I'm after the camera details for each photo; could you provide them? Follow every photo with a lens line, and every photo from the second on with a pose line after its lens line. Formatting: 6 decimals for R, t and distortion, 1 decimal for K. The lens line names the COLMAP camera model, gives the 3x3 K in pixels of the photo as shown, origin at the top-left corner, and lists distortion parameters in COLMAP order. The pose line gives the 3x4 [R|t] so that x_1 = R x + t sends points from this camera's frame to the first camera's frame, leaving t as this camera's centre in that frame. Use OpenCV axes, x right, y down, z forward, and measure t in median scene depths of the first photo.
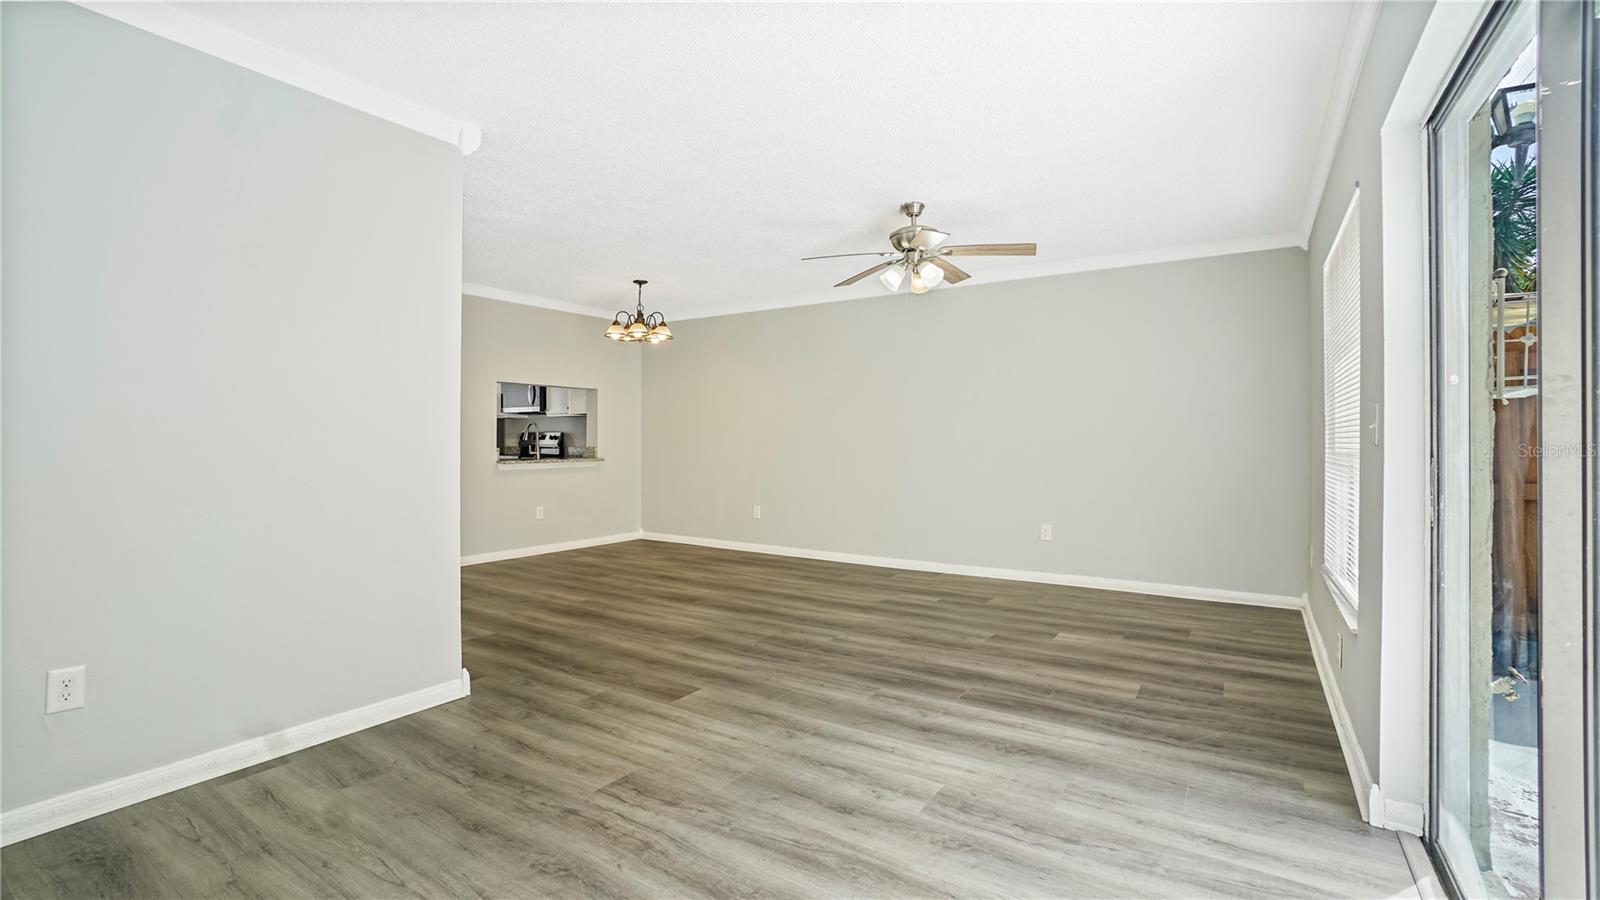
lens RADIAL K [[706.0, 0, 768.1], [0, 706.0, 442.6], [0, 0, 1]] dist [-0.062868, 0.023286]
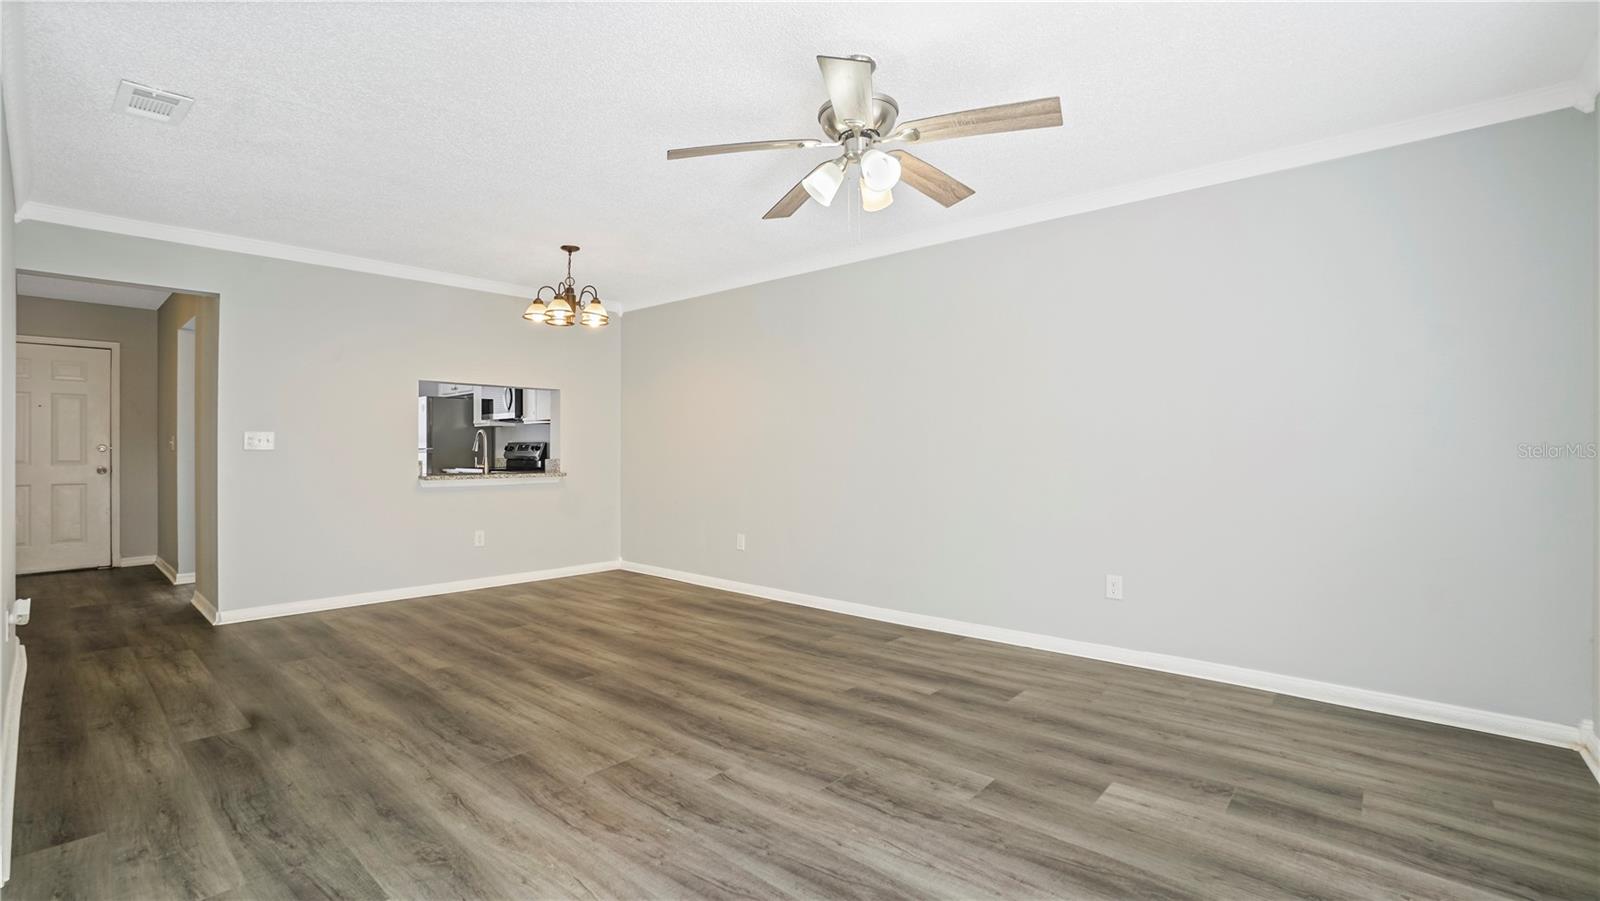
lens RADIAL K [[706.0, 0, 768.1], [0, 706.0, 443.1], [0, 0, 1]] dist [-0.062868, 0.023286]
pose [[0.990474, -0.002352, -0.137680, 0.241084], [0.000358, 0.999895, -0.014505, -0.000922], [0.137699, 0.014317, 0.990371, 0.437482]]
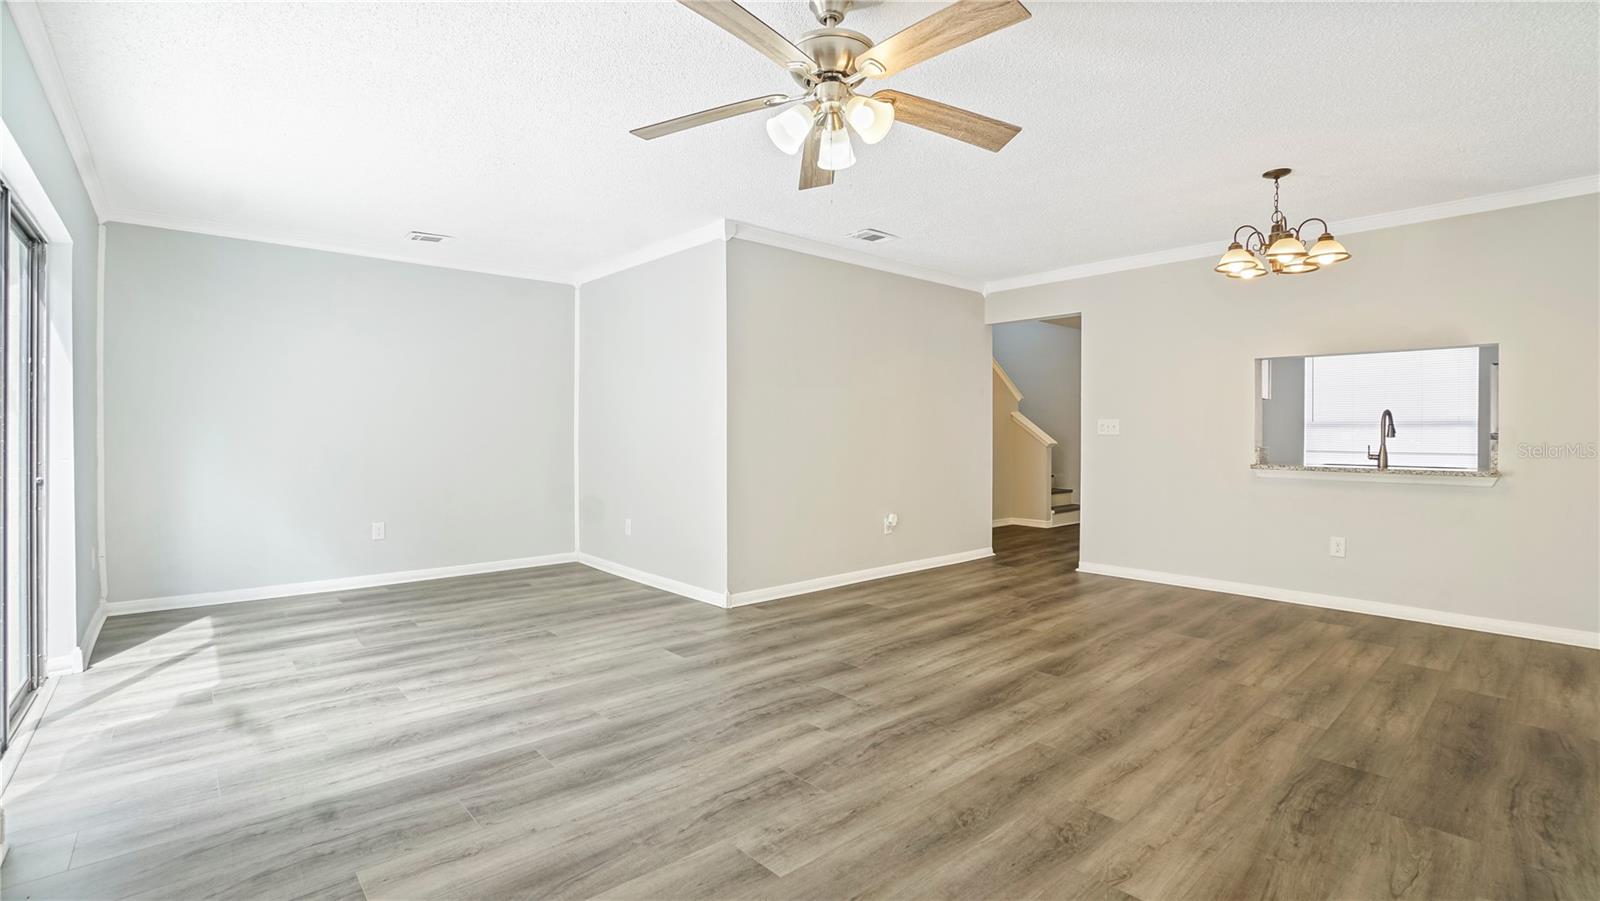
lens RADIAL K [[710.8, 0, 773.6], [0, 710.8, 449.9], [0, 0, 1]] dist [-0.064716, 0.024318]
pose [[-0.247485, 0.020250, -0.968680, 0.829447], [-0.006880, 0.999720, 0.022656, -0.005232], [0.968867, 0.012271, -0.247276, 1.228300]]
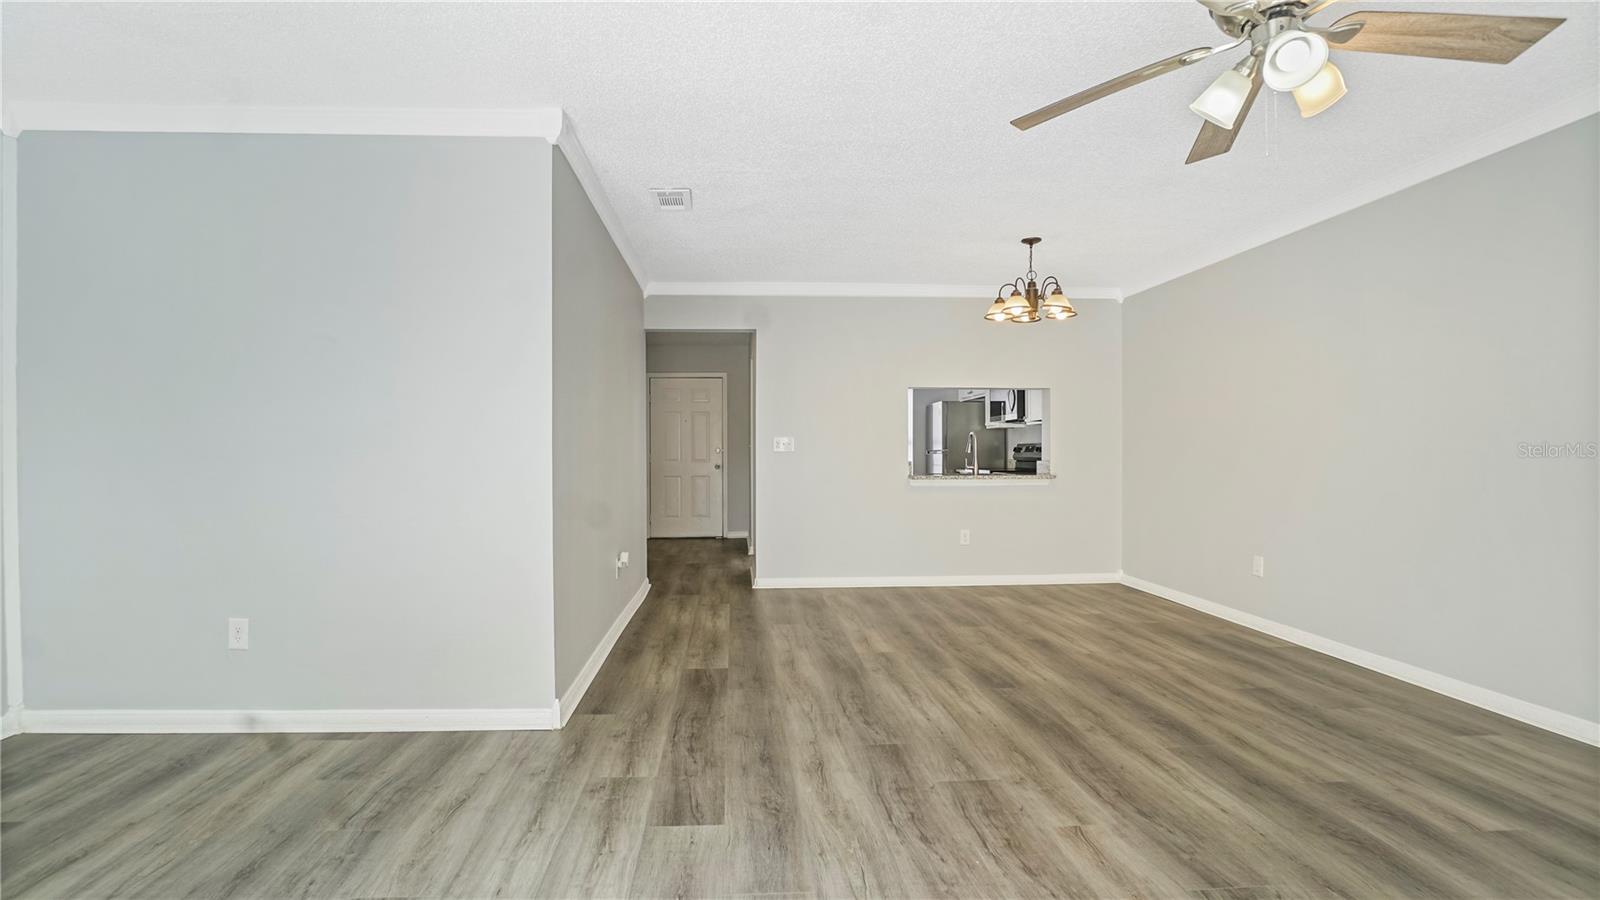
lens RADIAL K [[710.8, 0, 773.6], [0, 710.8, 449.4], [0, 0, 1]] dist [-0.064716, 0.024318]
pose [[0.616714, -0.004062, -0.787177, 0.399801], [-0.002152, 0.999974, -0.006847, -0.000814], [0.787184, 0.005917, 0.616690, 0.544750]]
